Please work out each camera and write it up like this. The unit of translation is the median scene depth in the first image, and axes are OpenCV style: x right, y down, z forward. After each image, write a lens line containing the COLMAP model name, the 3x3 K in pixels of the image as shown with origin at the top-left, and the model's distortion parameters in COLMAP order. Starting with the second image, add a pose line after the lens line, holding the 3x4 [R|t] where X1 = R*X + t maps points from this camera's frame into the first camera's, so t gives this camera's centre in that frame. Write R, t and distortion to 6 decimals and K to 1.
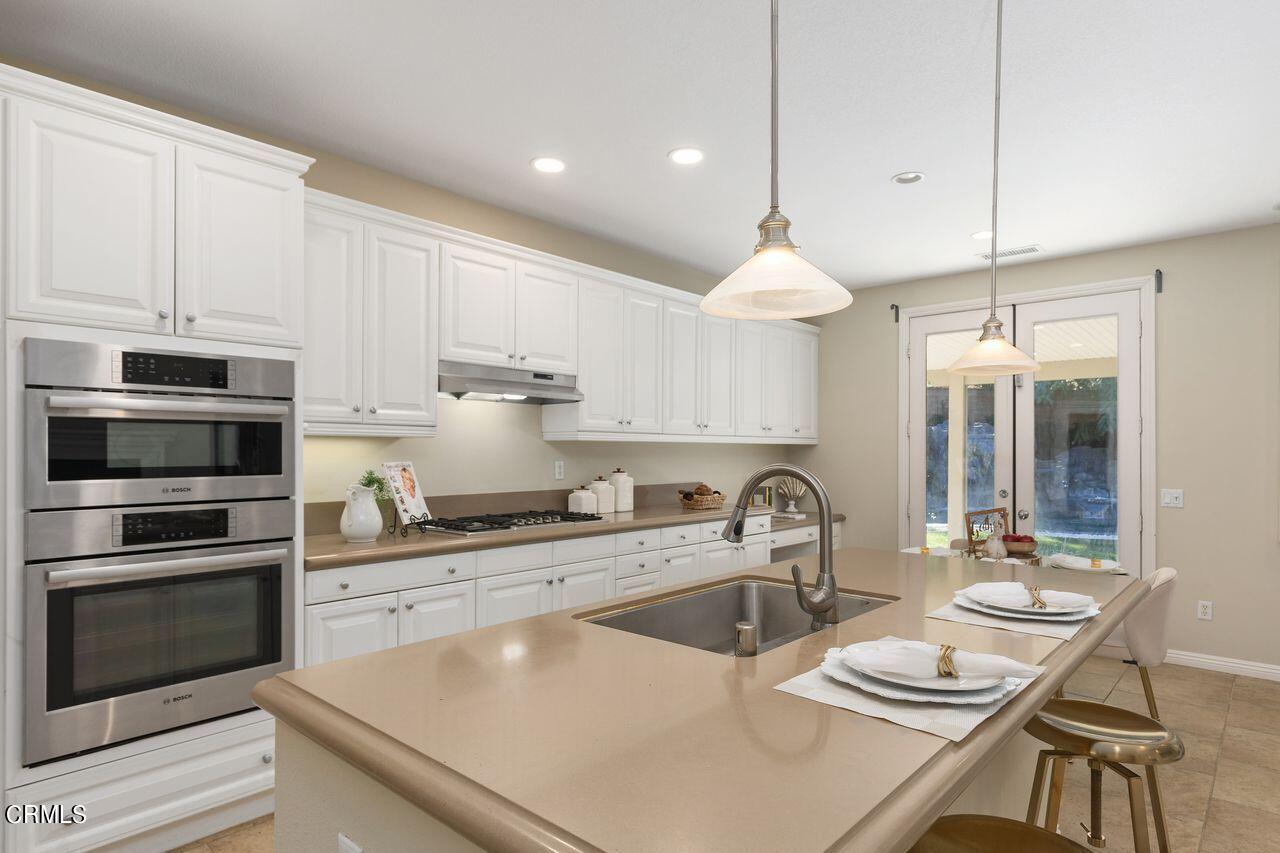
lens RADIAL K [[706.0, 0, 627.2], [0, 706.0, 441.7], [0, 0, 1]] dist [0.001435, -0.005214]
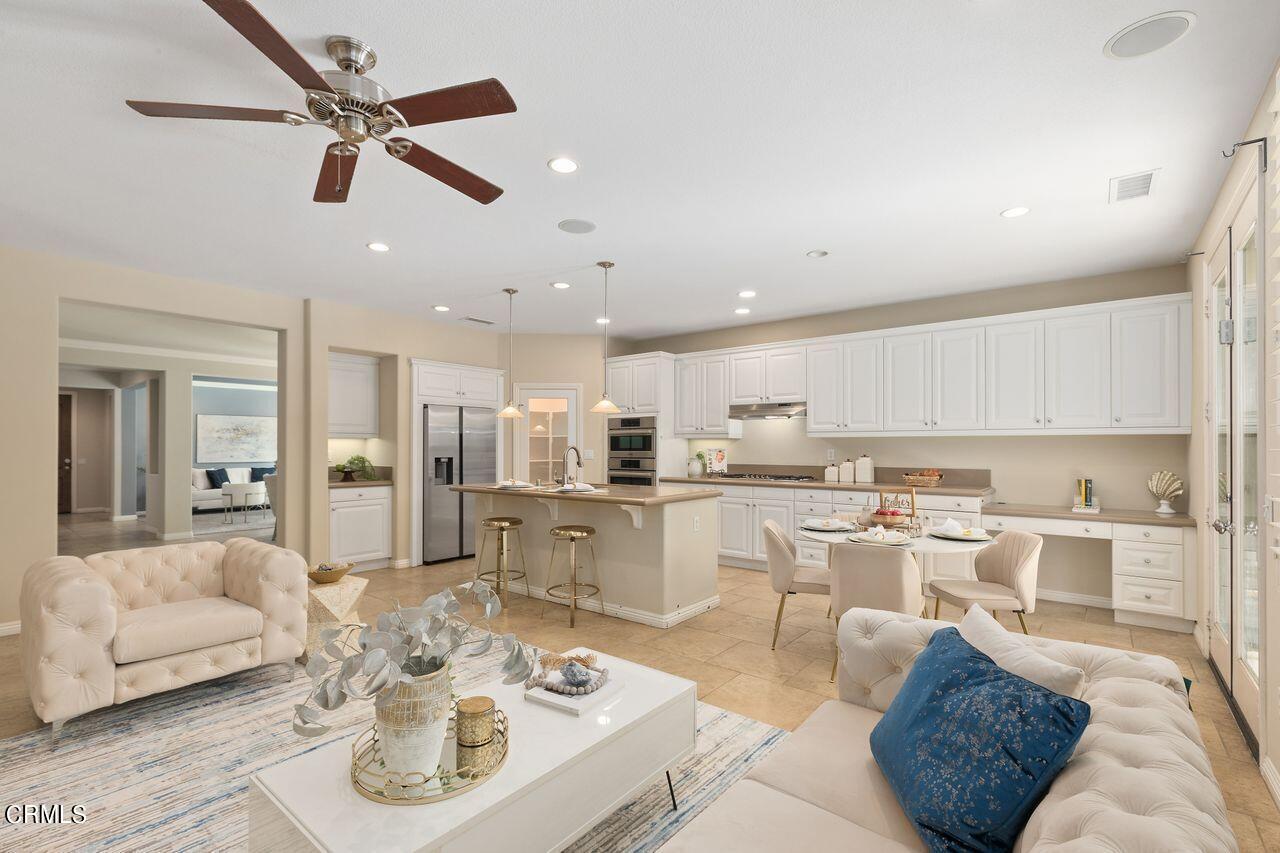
lens RADIAL K [[576.0, 0, 633.6], [0, 576.0, 441.8], [0, 0, 1]] dist [-0.008007, 0.000578]
pose [[0.065928, -0.013561, -0.997732, 1.442277], [0.010065, 0.999866, -0.012925, 0.024712], [0.997774, -0.009190, 0.066055, 0.487621]]
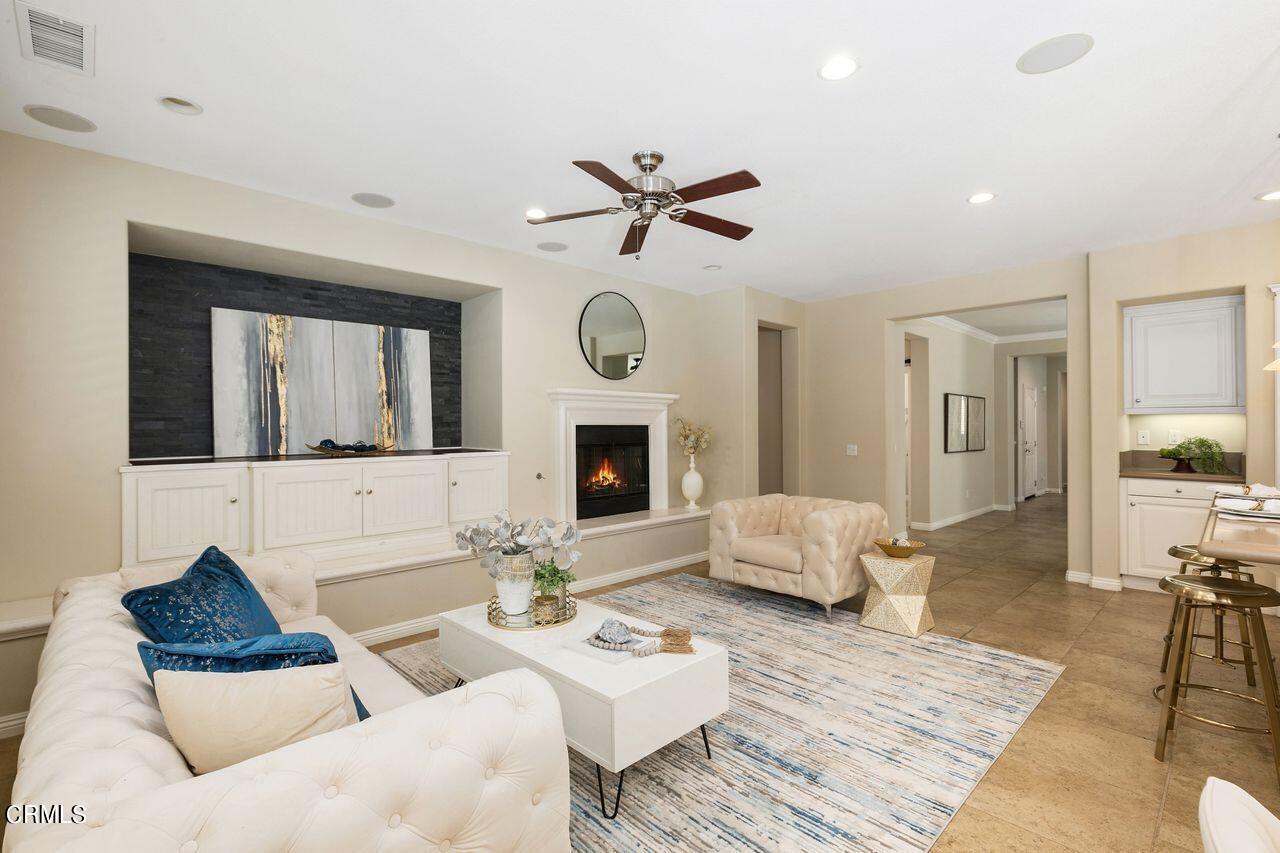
lens RADIAL K [[576.0, 0, 631.6], [0, 576.0, 427.0], [0, 0, 1]] dist [-0.008007, 0.000578]
pose [[-0.997283, -0.001619, 0.073651, 0.842525], [-0.002370, 0.999946, -0.010099, 0.027952], [-0.073630, -0.010246, -0.997233, 1.059851]]
